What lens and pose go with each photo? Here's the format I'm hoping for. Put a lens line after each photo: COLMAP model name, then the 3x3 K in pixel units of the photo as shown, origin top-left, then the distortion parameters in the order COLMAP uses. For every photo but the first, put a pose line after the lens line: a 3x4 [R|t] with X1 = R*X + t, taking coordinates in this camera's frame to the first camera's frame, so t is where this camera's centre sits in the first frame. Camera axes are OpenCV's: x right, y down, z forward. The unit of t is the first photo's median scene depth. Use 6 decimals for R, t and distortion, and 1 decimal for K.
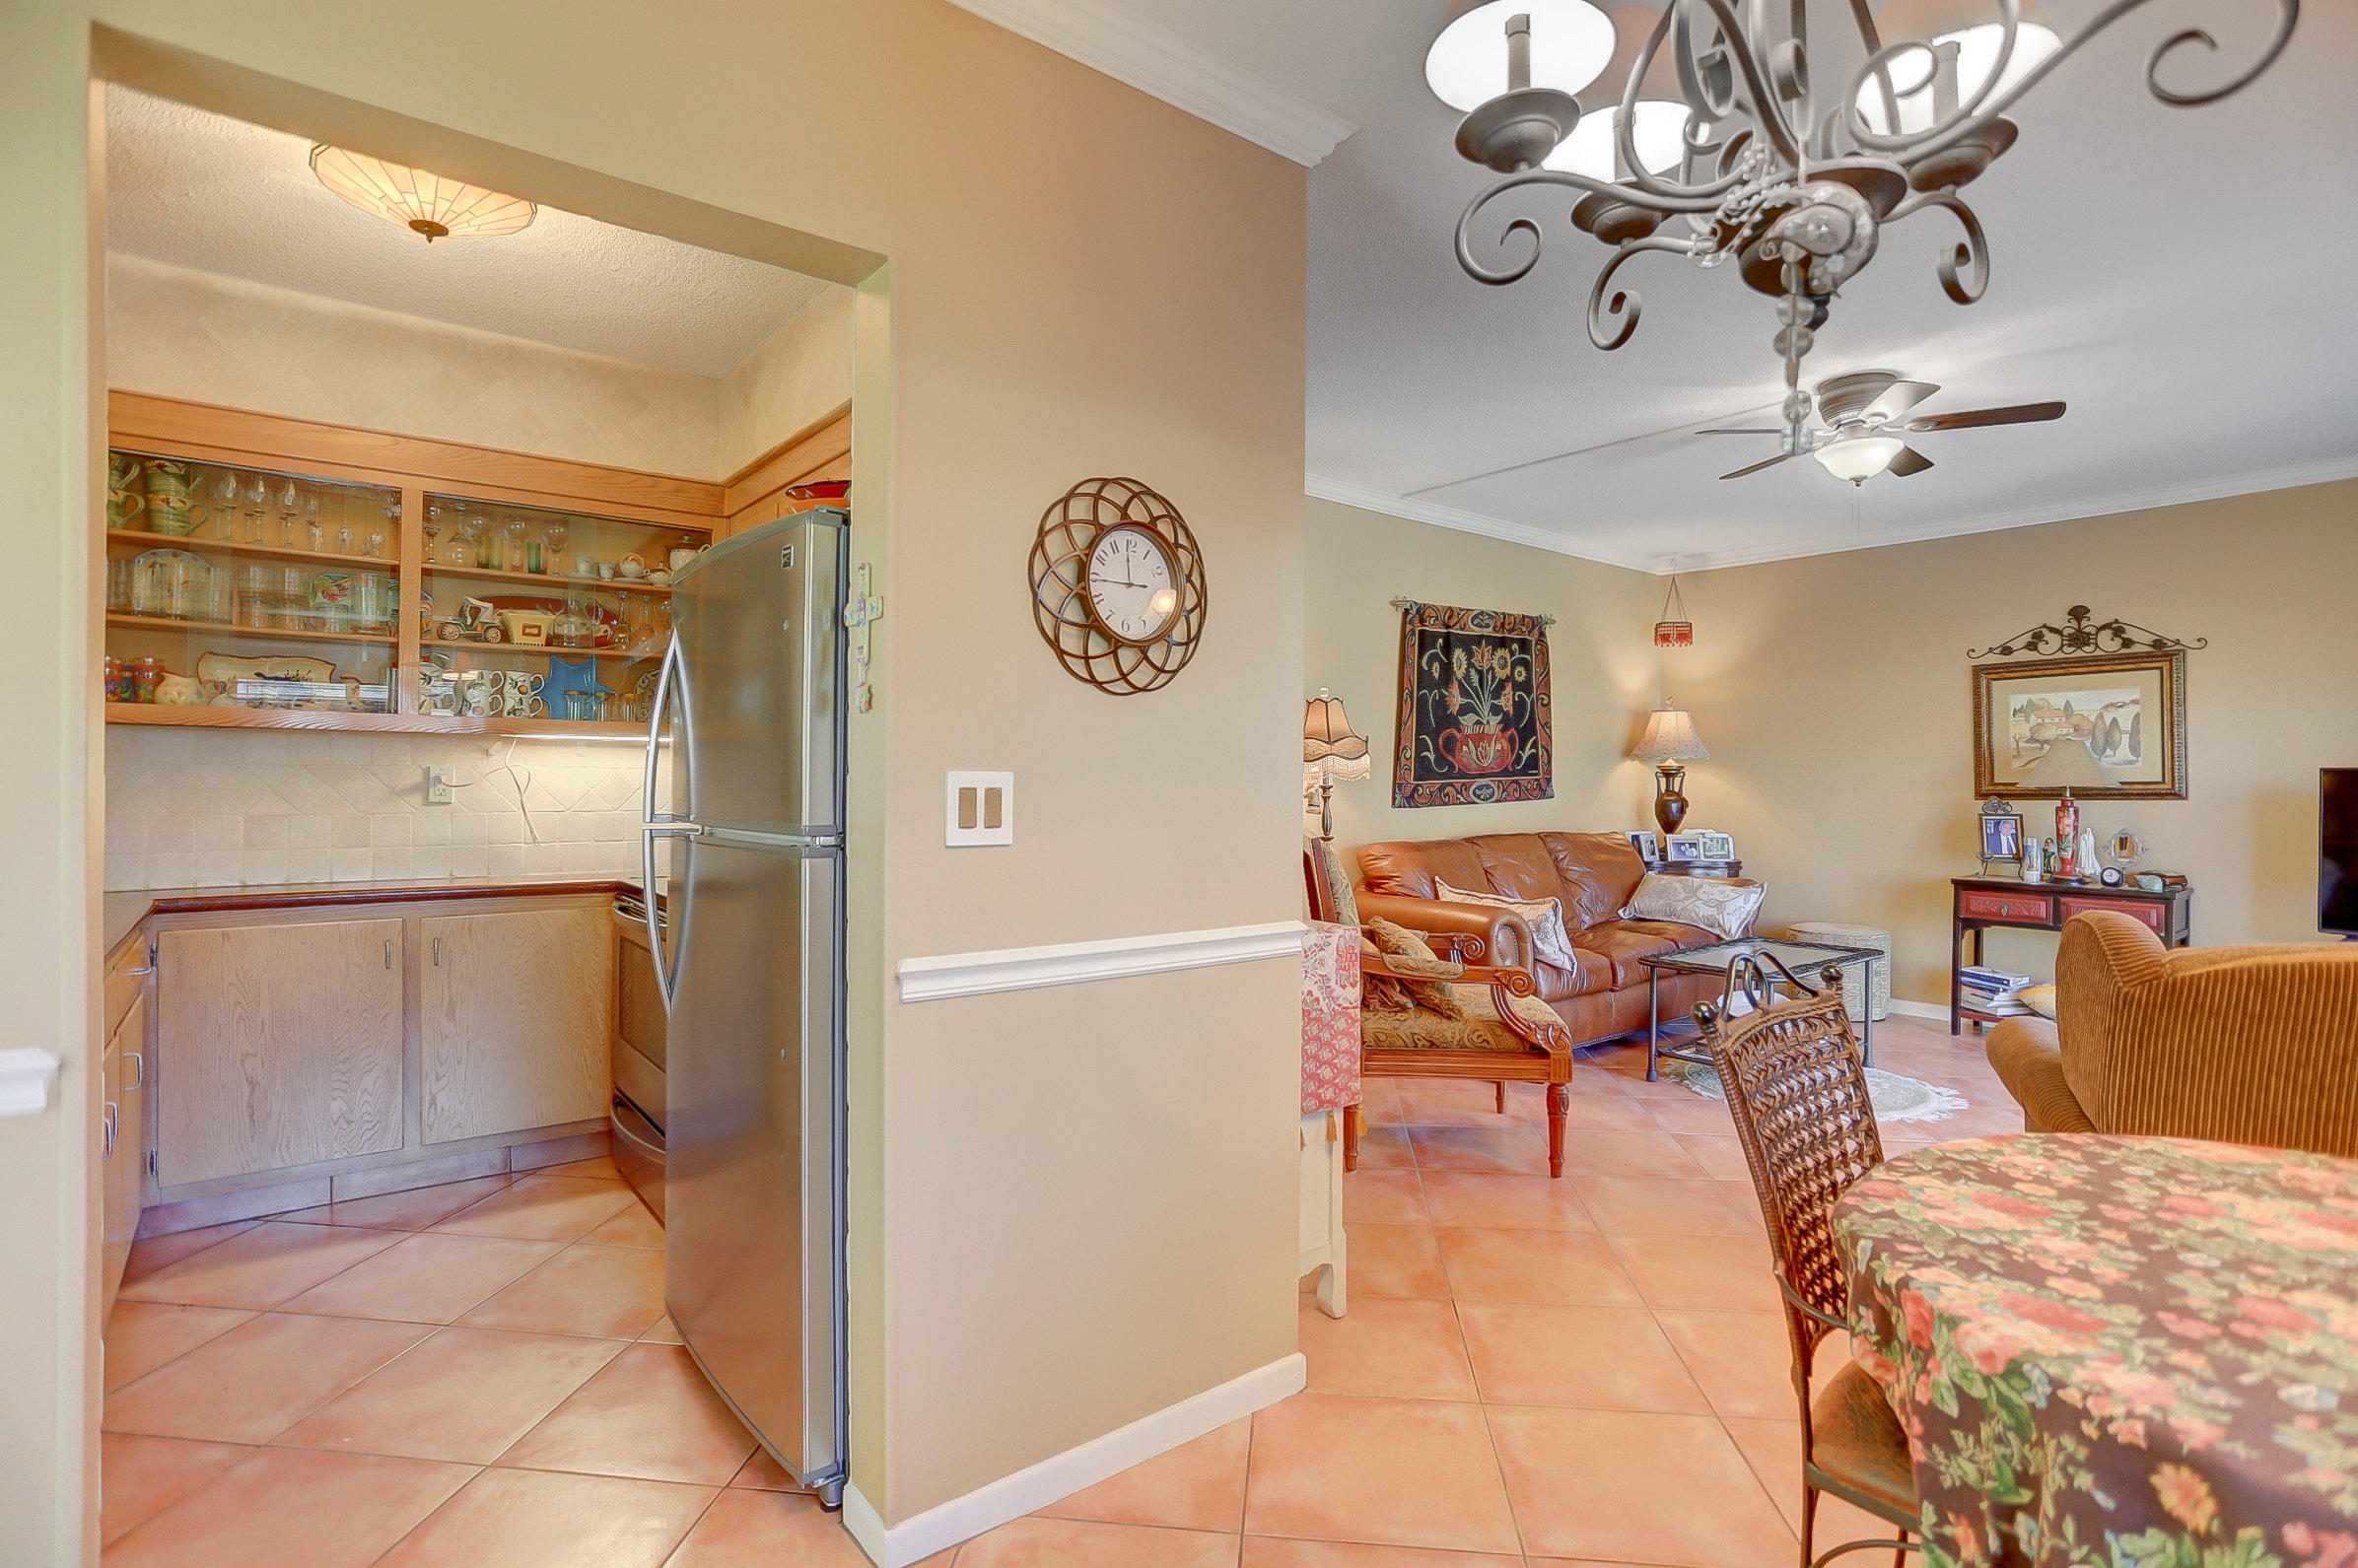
lens RADIAL K [[1142.3, 0, 1167.5], [0, 1142.3, 778.9], [0, 0, 1]] dist [-0.057095, 0.034719]
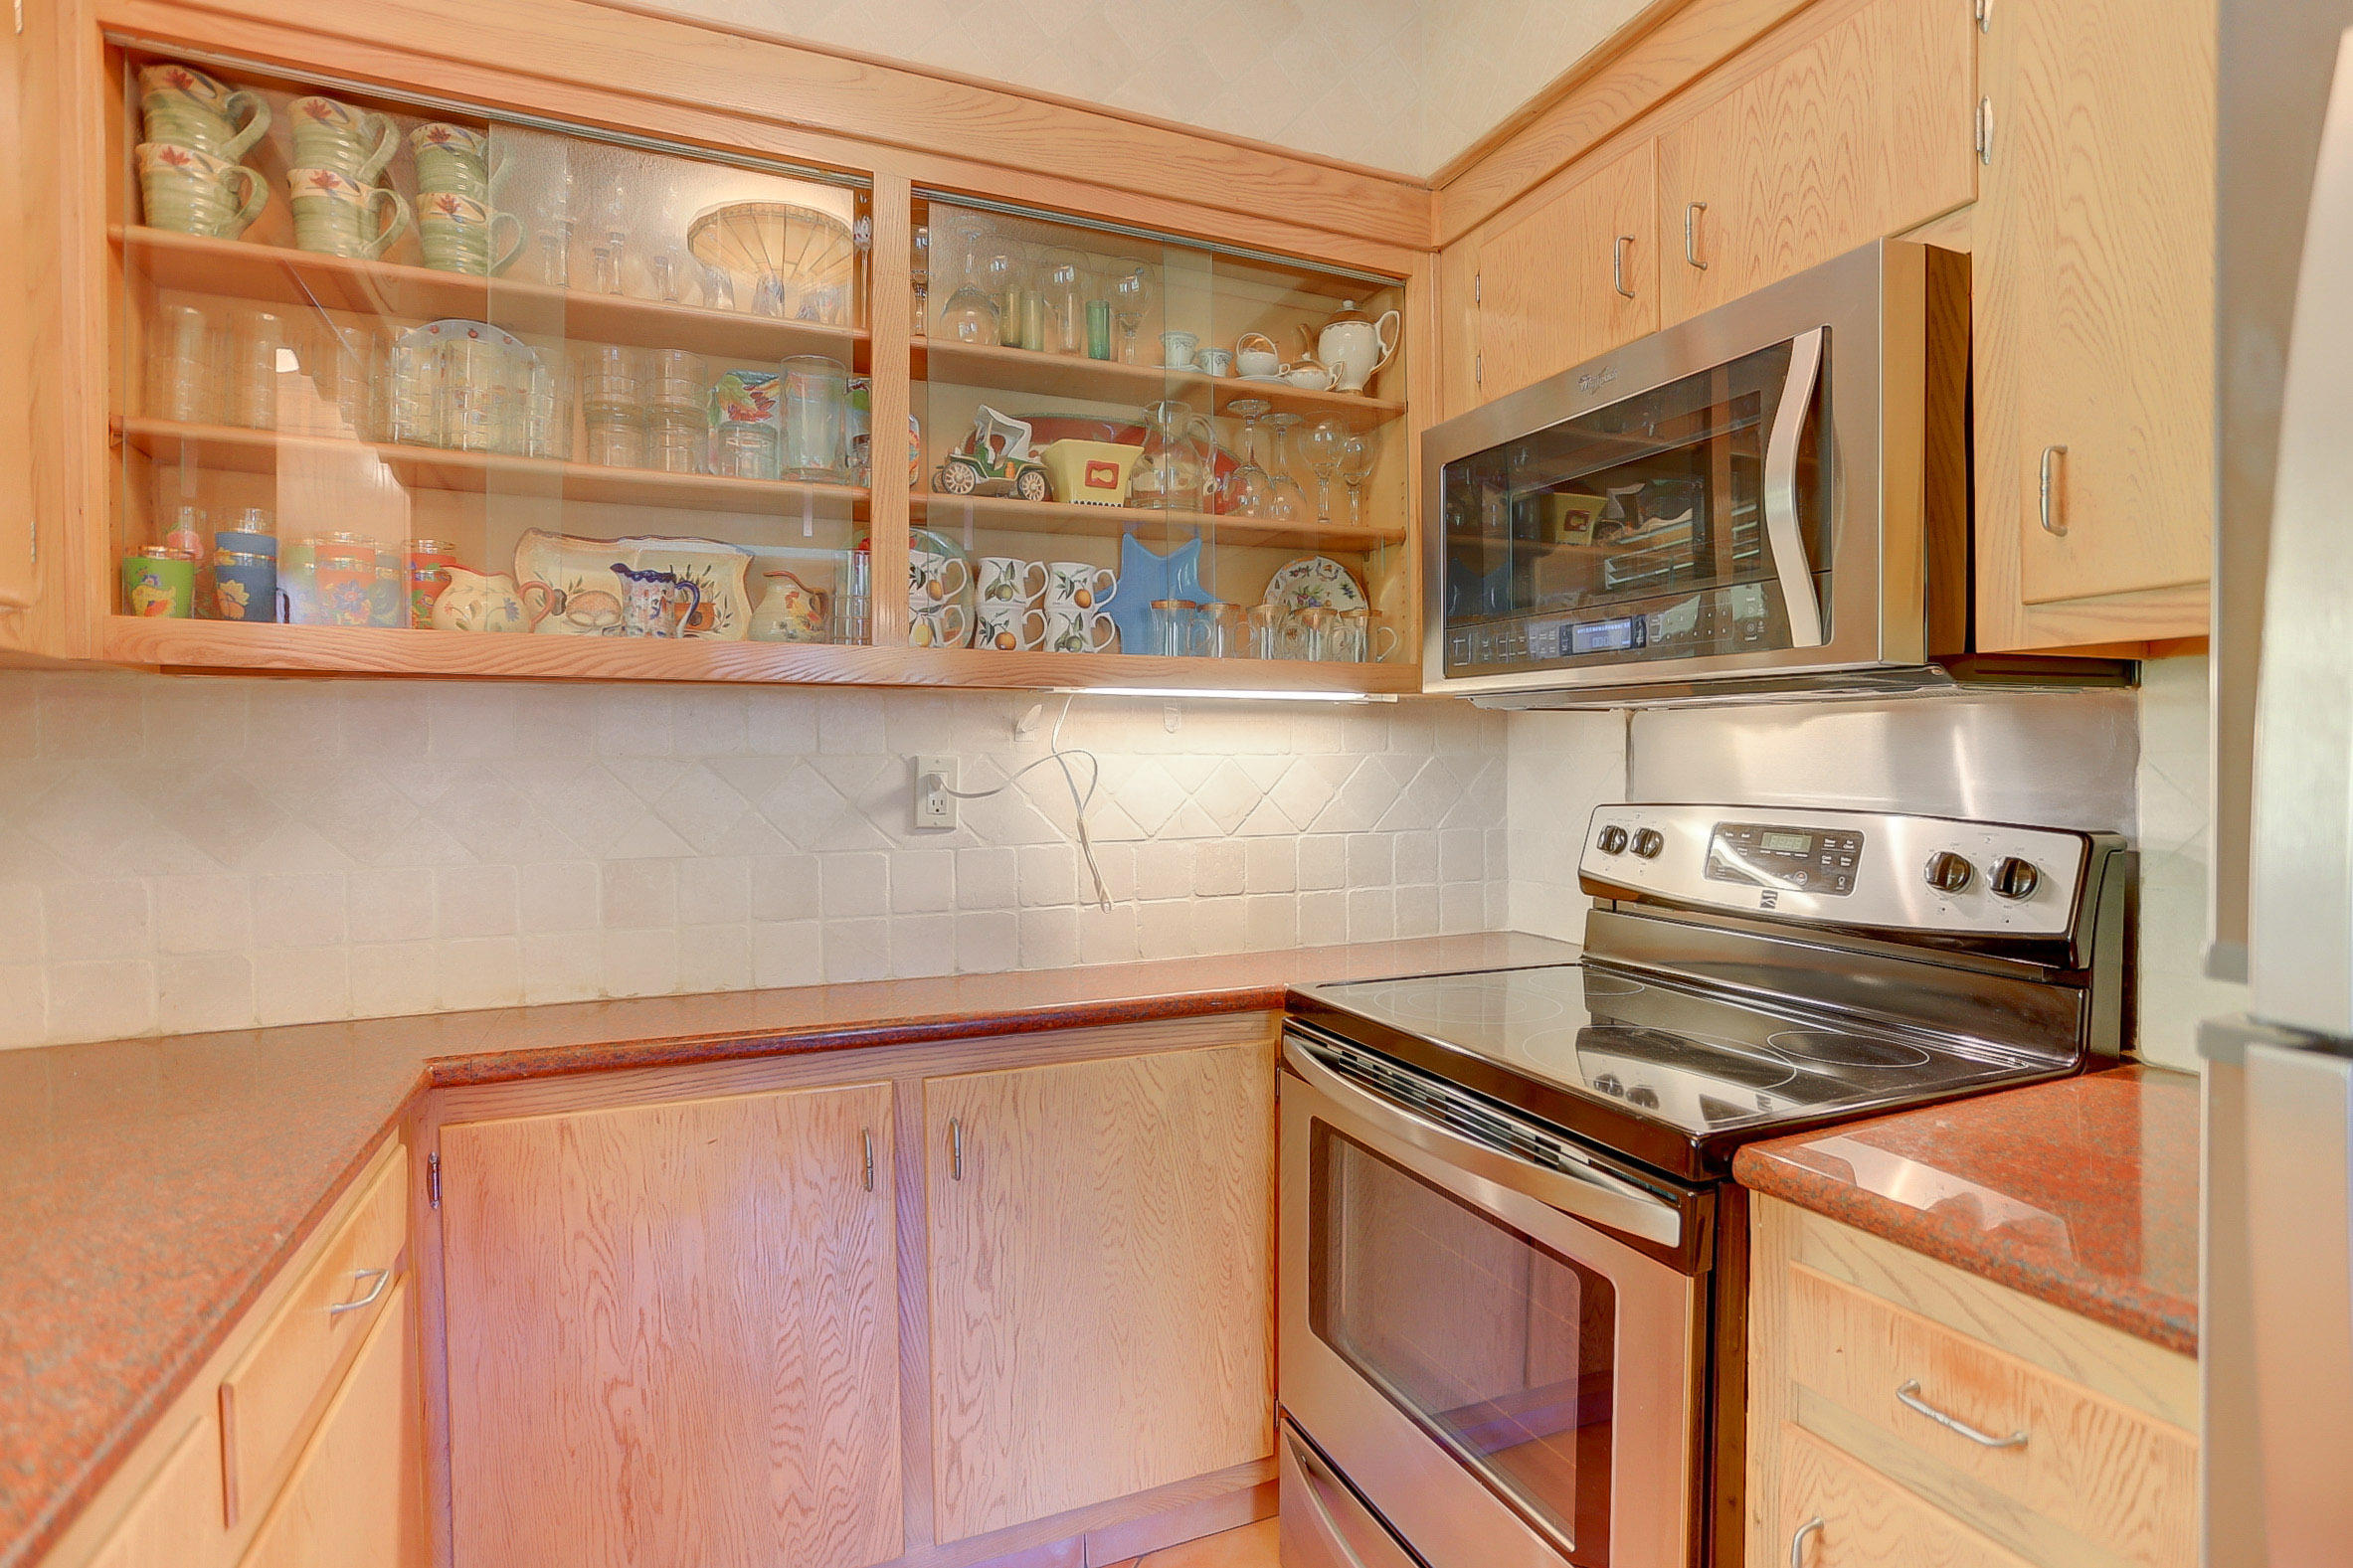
lens RADIAL K [[1164.6, 0, 1180.1], [0, 1164.6, 780.2], [0, 0, 1]] dist [-0.059901, 0.031614]
pose [[0.965682, -0.008951, -0.259572, -0.429946], [0.013413, 0.999791, 0.015424, -0.006803], [0.259380, -0.018376, 0.965601, 0.553773]]
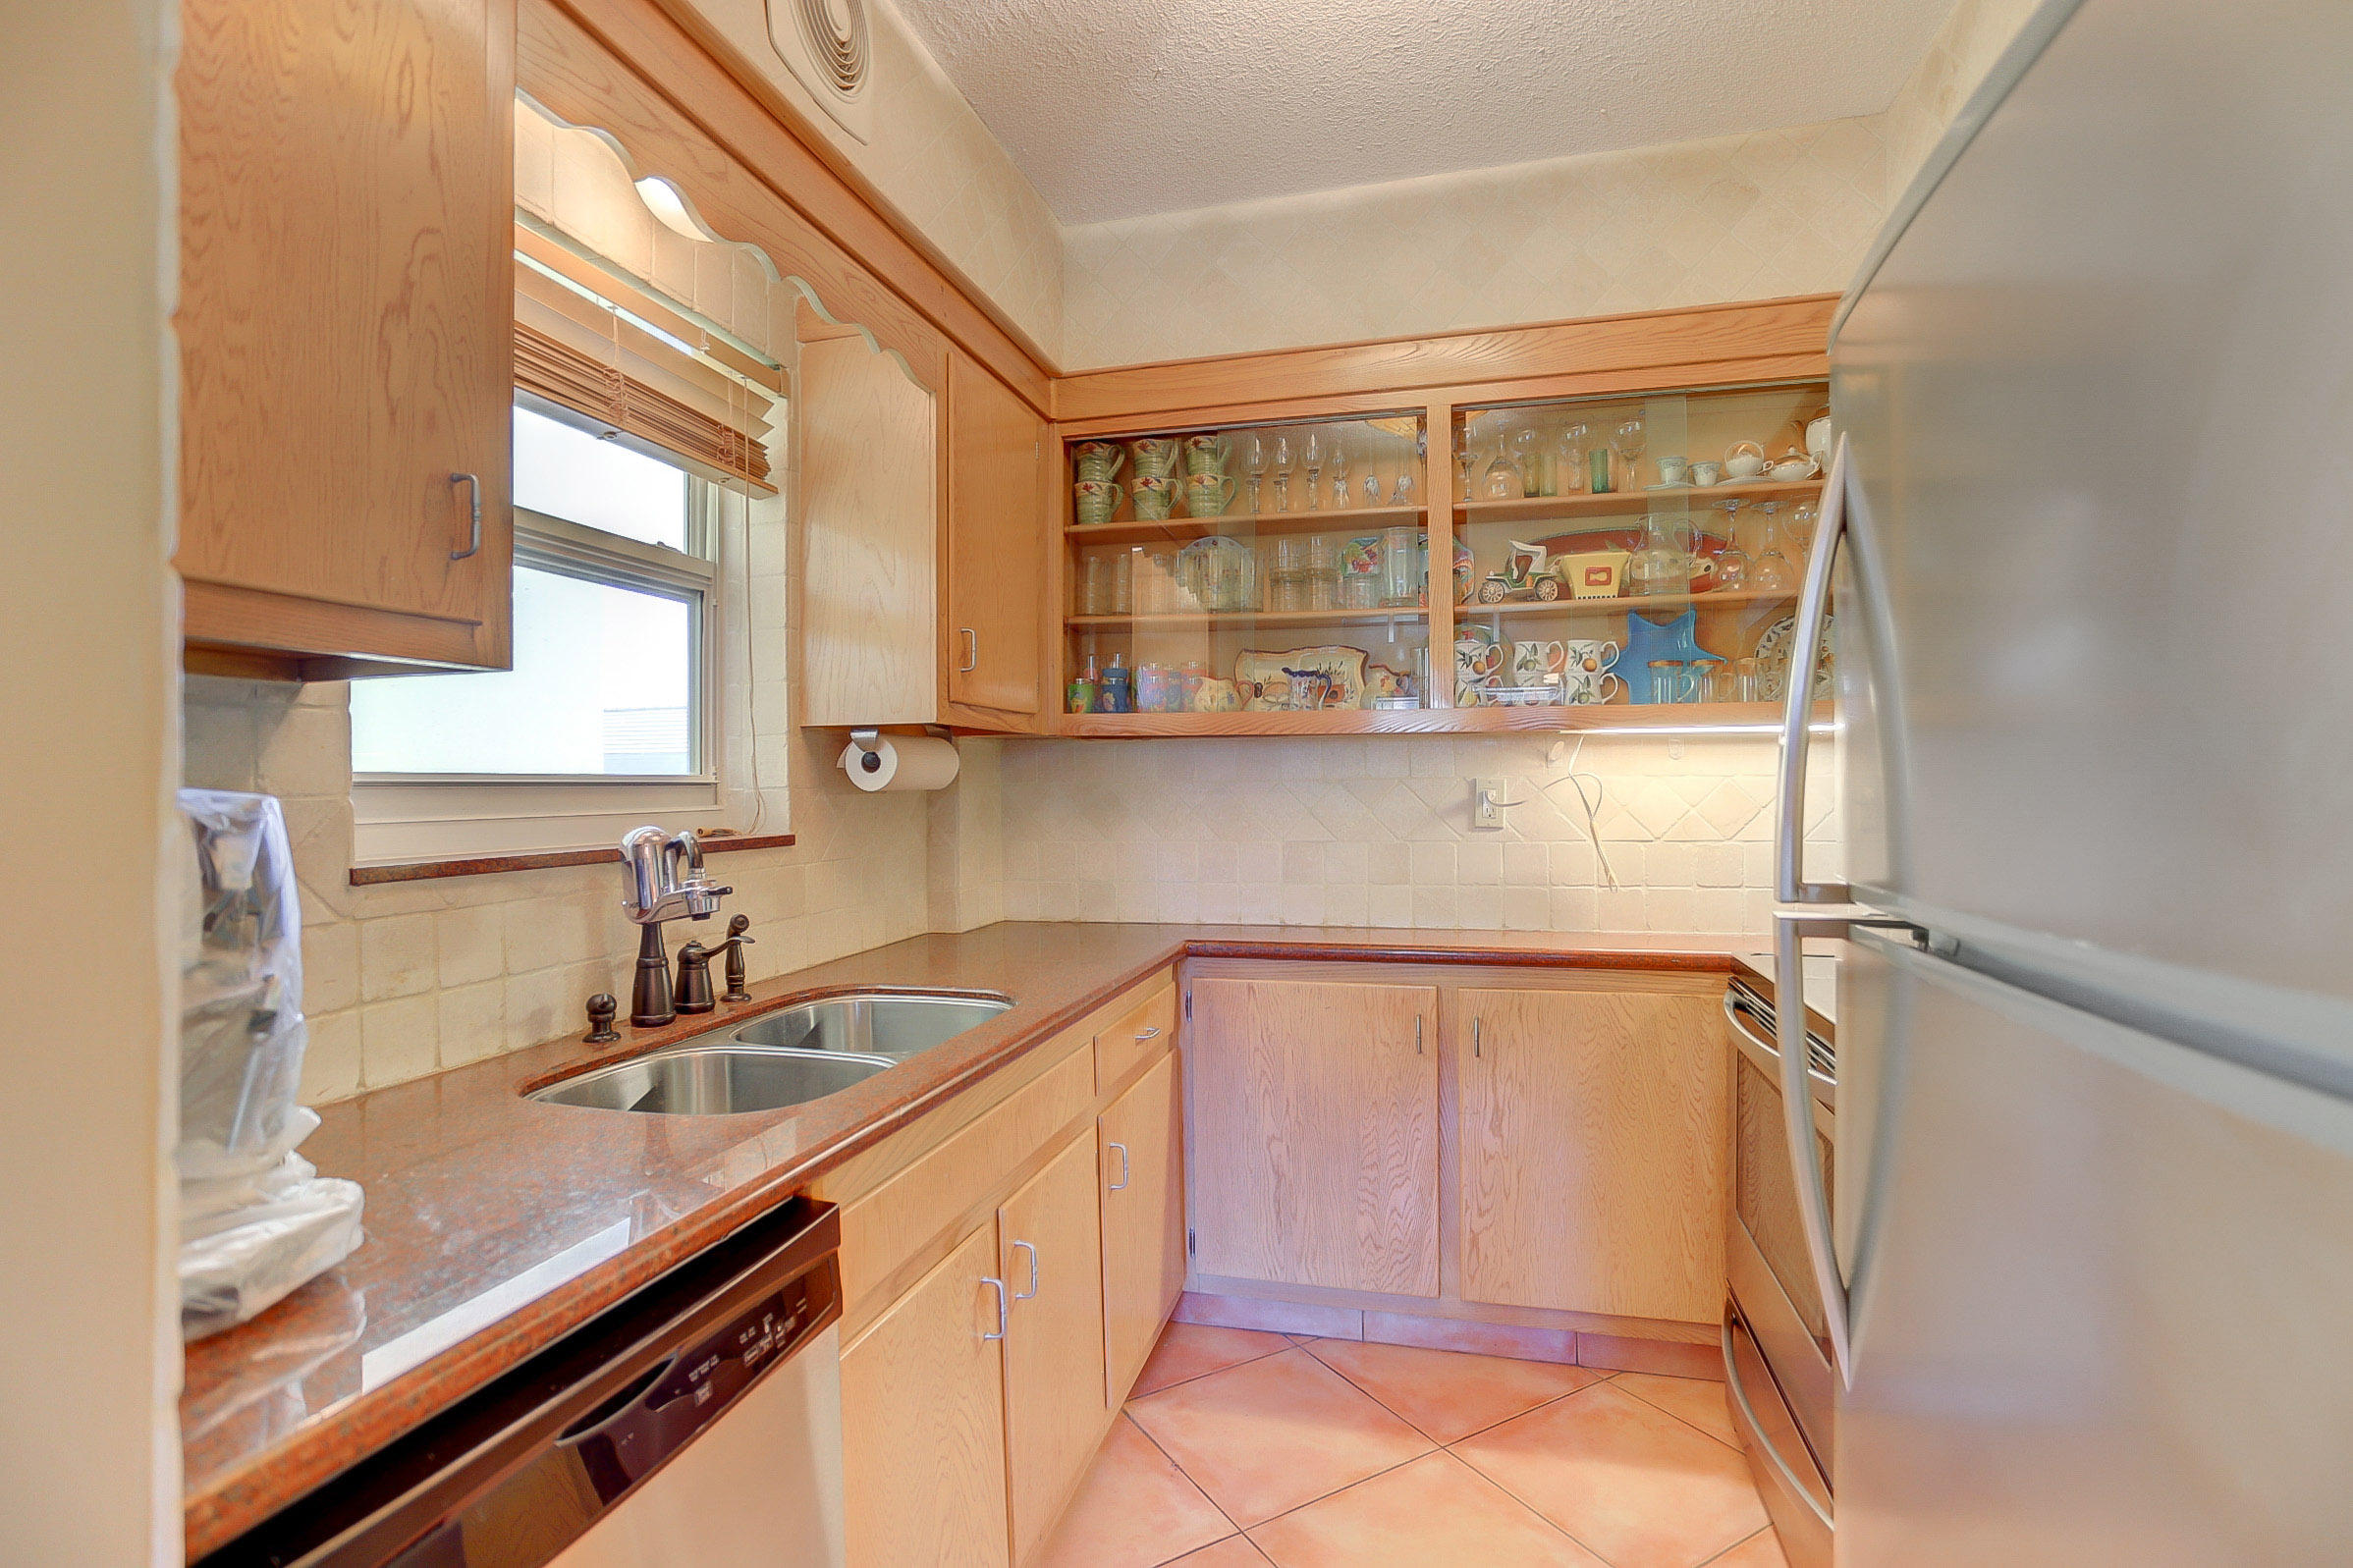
lens RADIAL K [[1139.9, 0, 1165.0], [0, 1139.9, 778.9], [0, 0, 1]] dist [-0.057095, 0.034719]
pose [[0.598658, -0.017674, -0.800810, -0.187363], [0.013994, 0.999835, -0.011605, -0.005066], [0.800882, -0.004259, 0.598806, 0.403773]]
